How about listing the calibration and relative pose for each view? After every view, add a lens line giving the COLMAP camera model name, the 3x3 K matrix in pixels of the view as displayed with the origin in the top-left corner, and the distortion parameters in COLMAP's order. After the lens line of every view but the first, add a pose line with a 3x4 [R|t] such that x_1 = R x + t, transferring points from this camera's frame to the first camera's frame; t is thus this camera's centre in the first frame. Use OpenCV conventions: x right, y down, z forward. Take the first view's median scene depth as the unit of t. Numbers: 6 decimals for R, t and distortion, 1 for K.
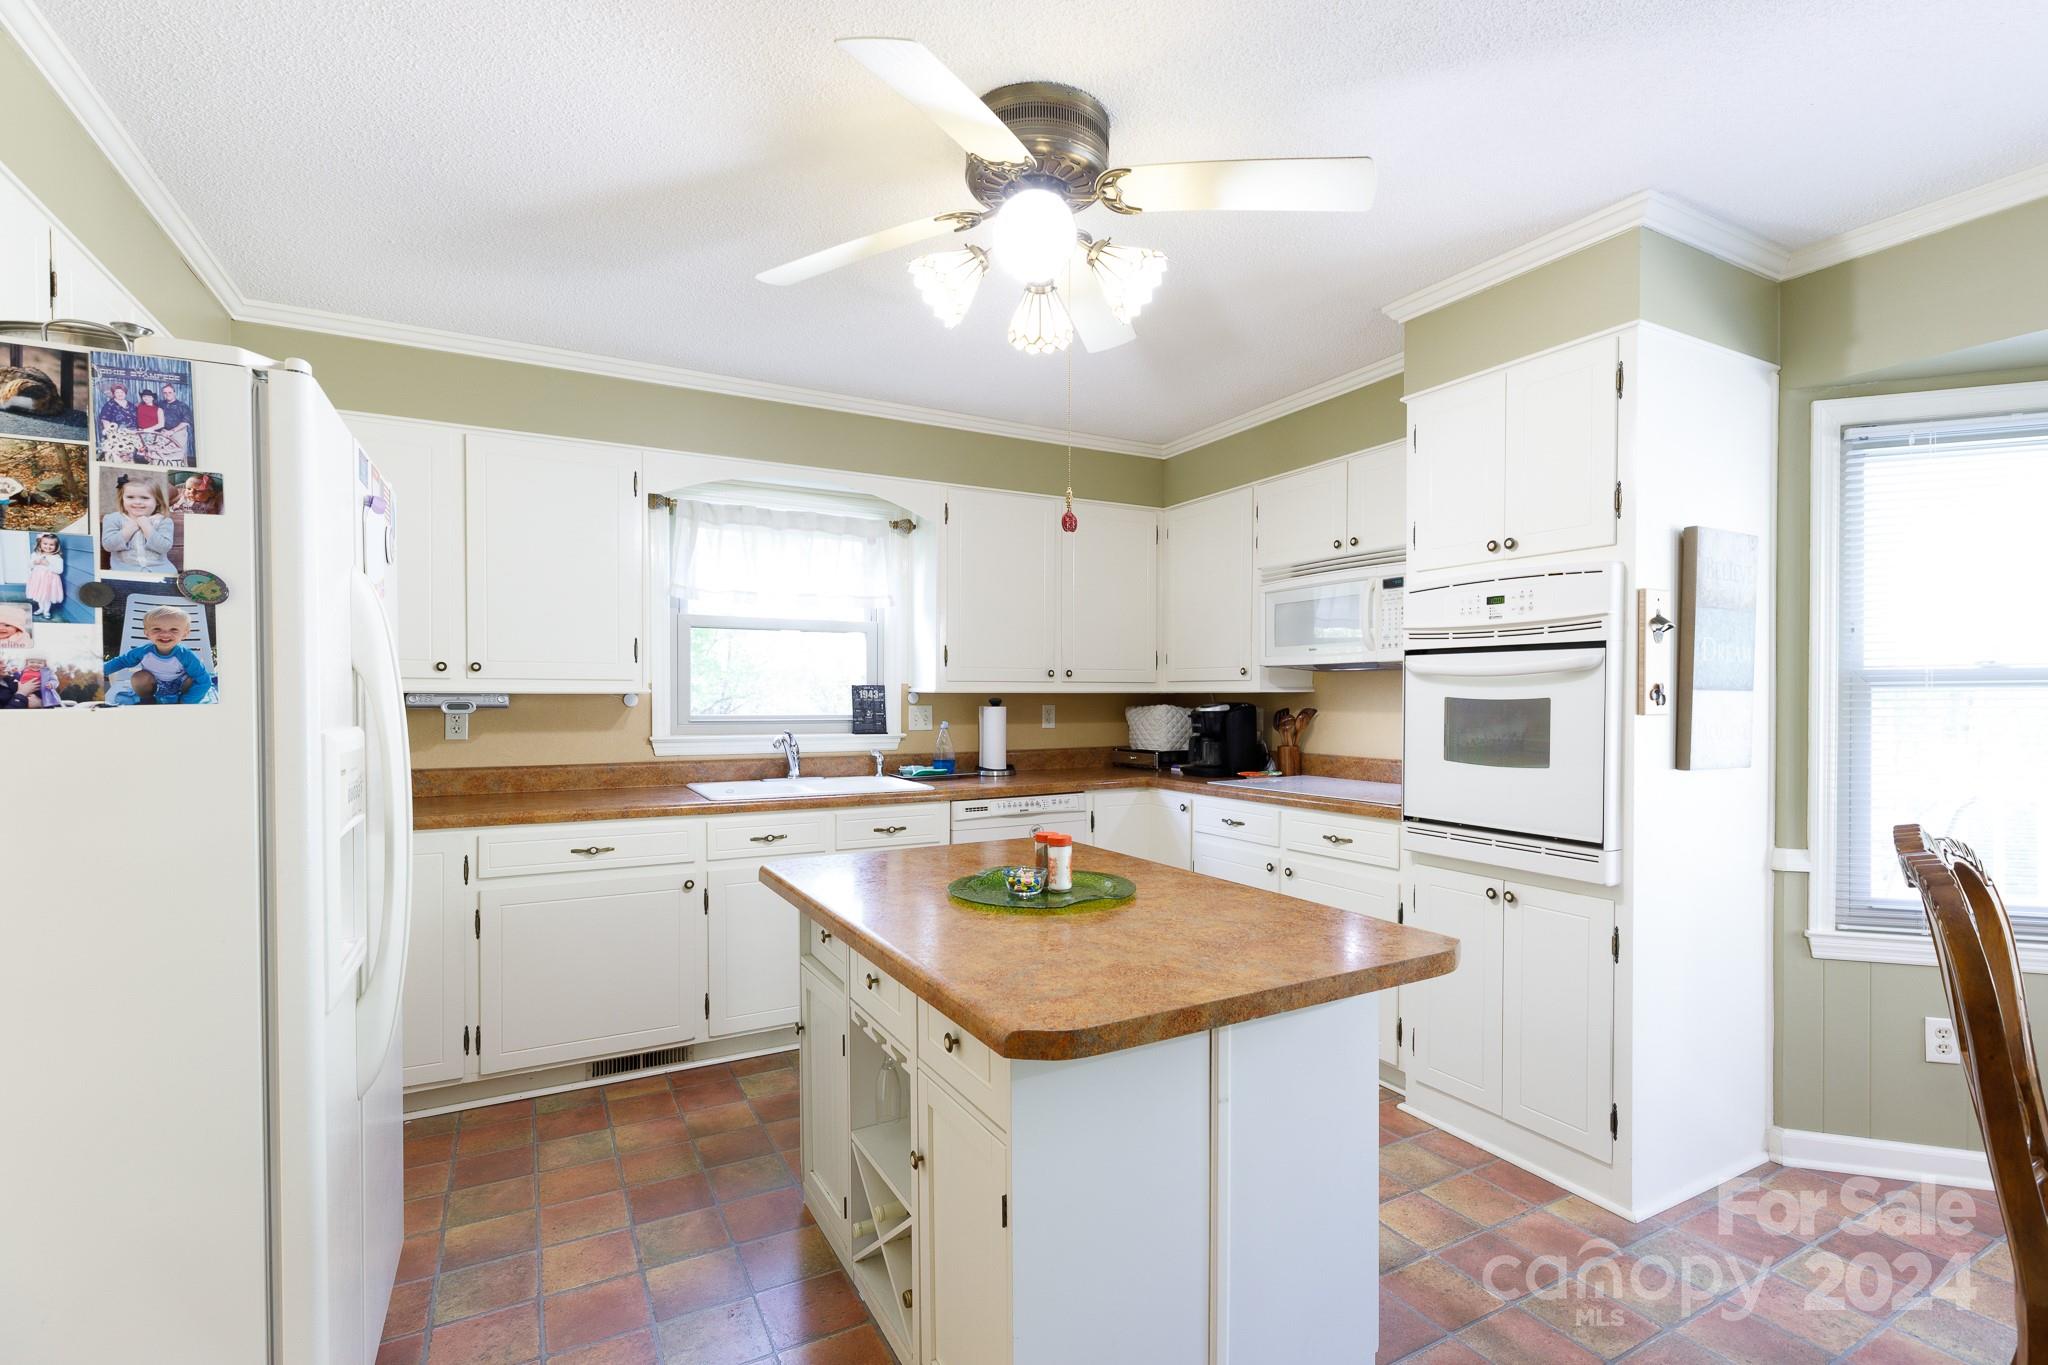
lens RADIAL K [[935.0, 0, 1022.2], [0, 935.0, 703.3], [0, 0, 1]] dist [0.013241, -0.000023]
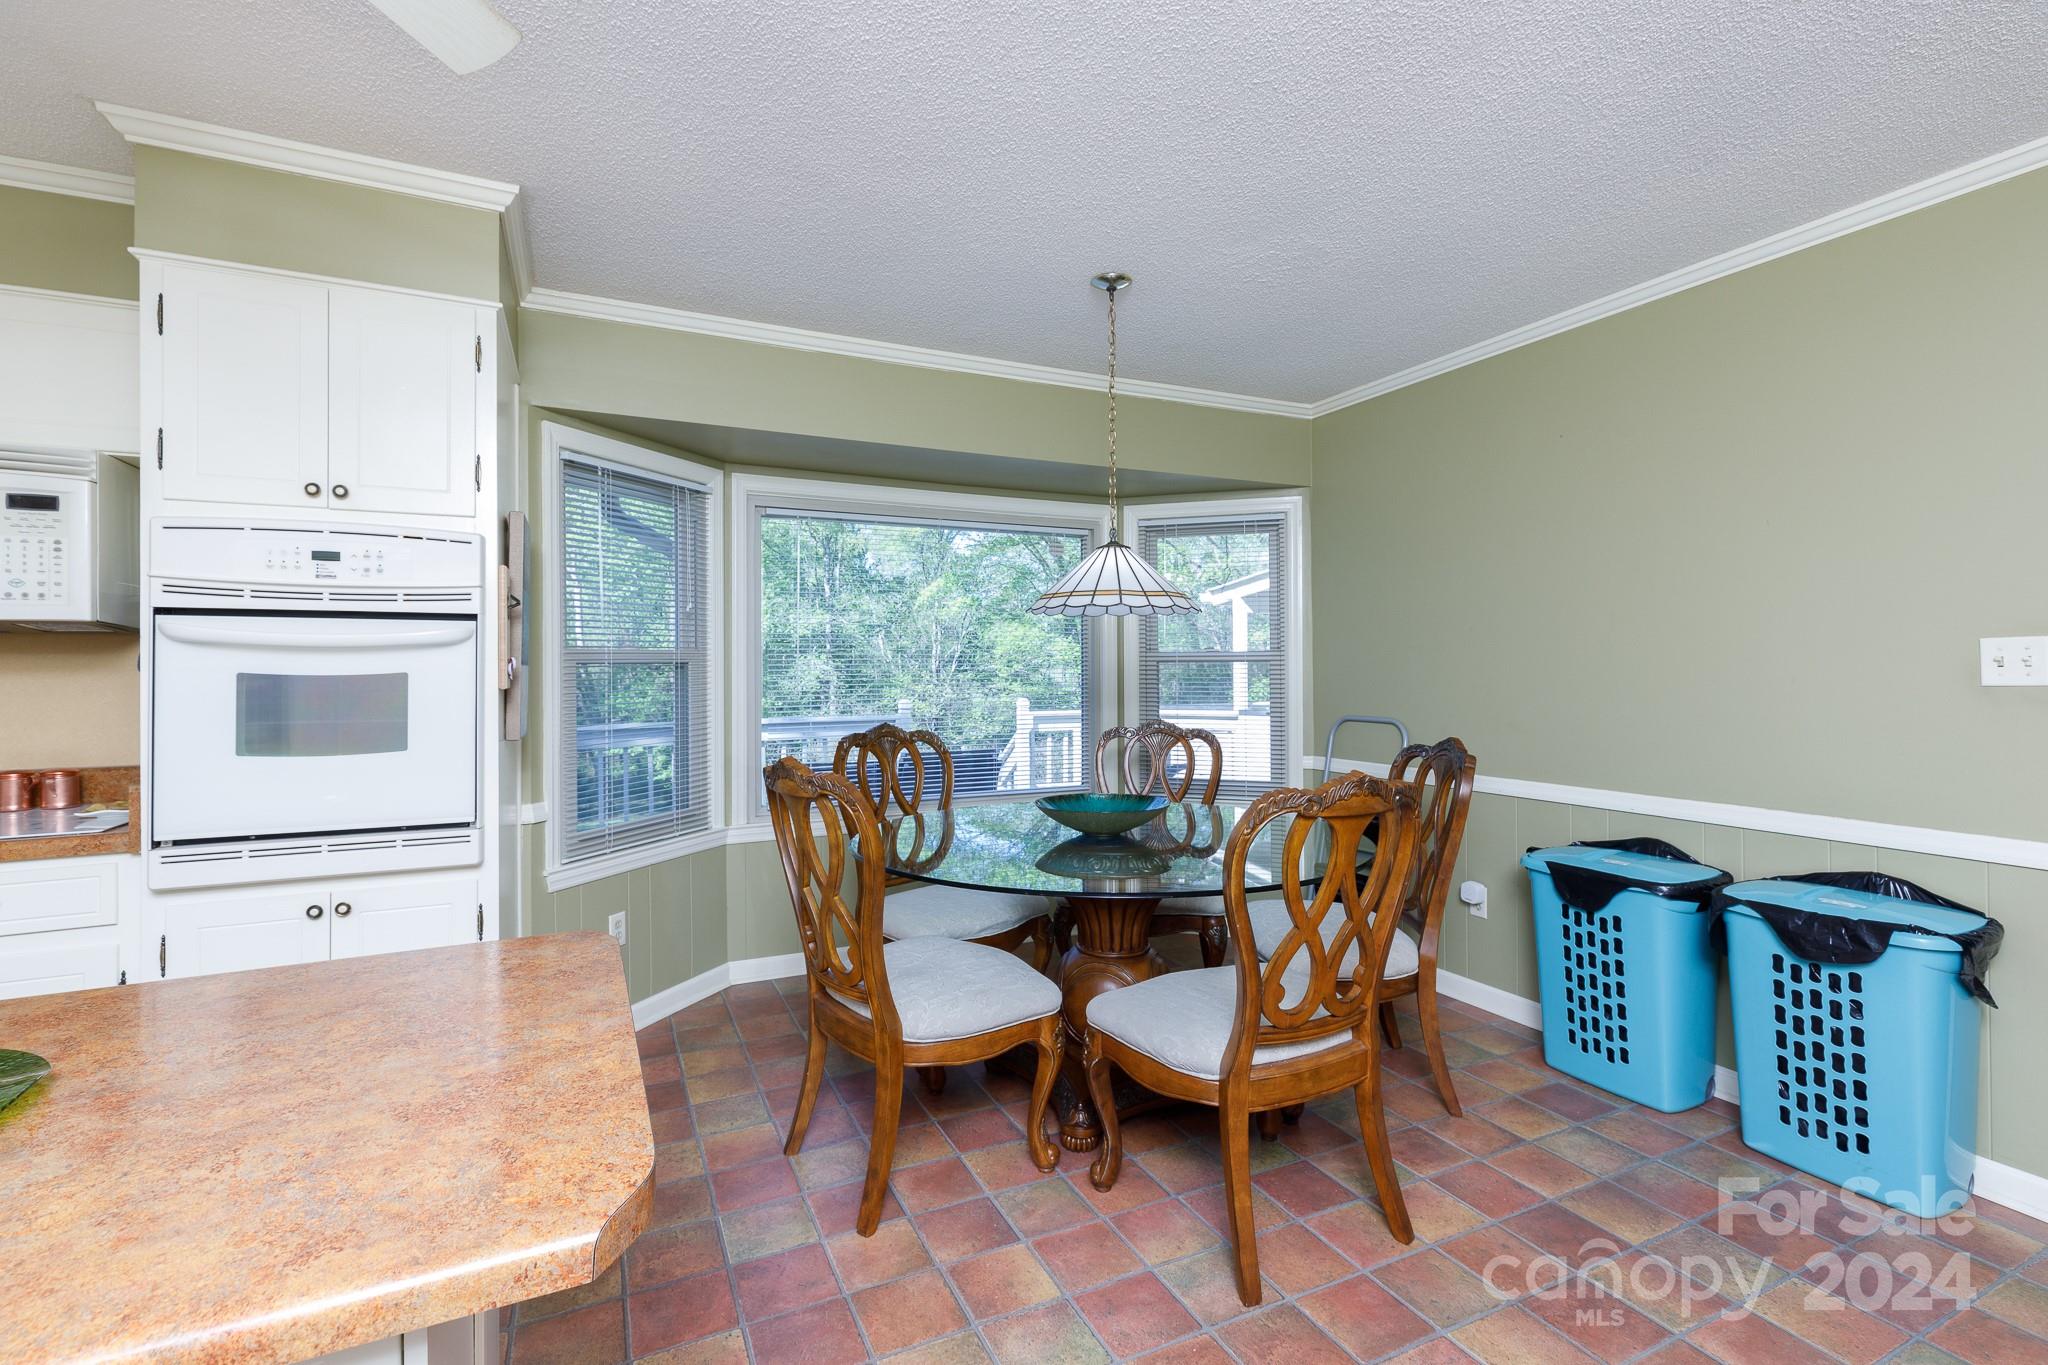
lens RADIAL K [[935.0, 0, 1014.6], [0, 935.0, 669.2], [0, 0, 1]] dist [0.013241, -0.000023]
pose [[0.051489, 0.000087, 0.998674, -0.299079], [0.011613, 0.999932, -0.000686, -0.001841], [-0.998606, 0.011632, 0.051484, 0.349336]]
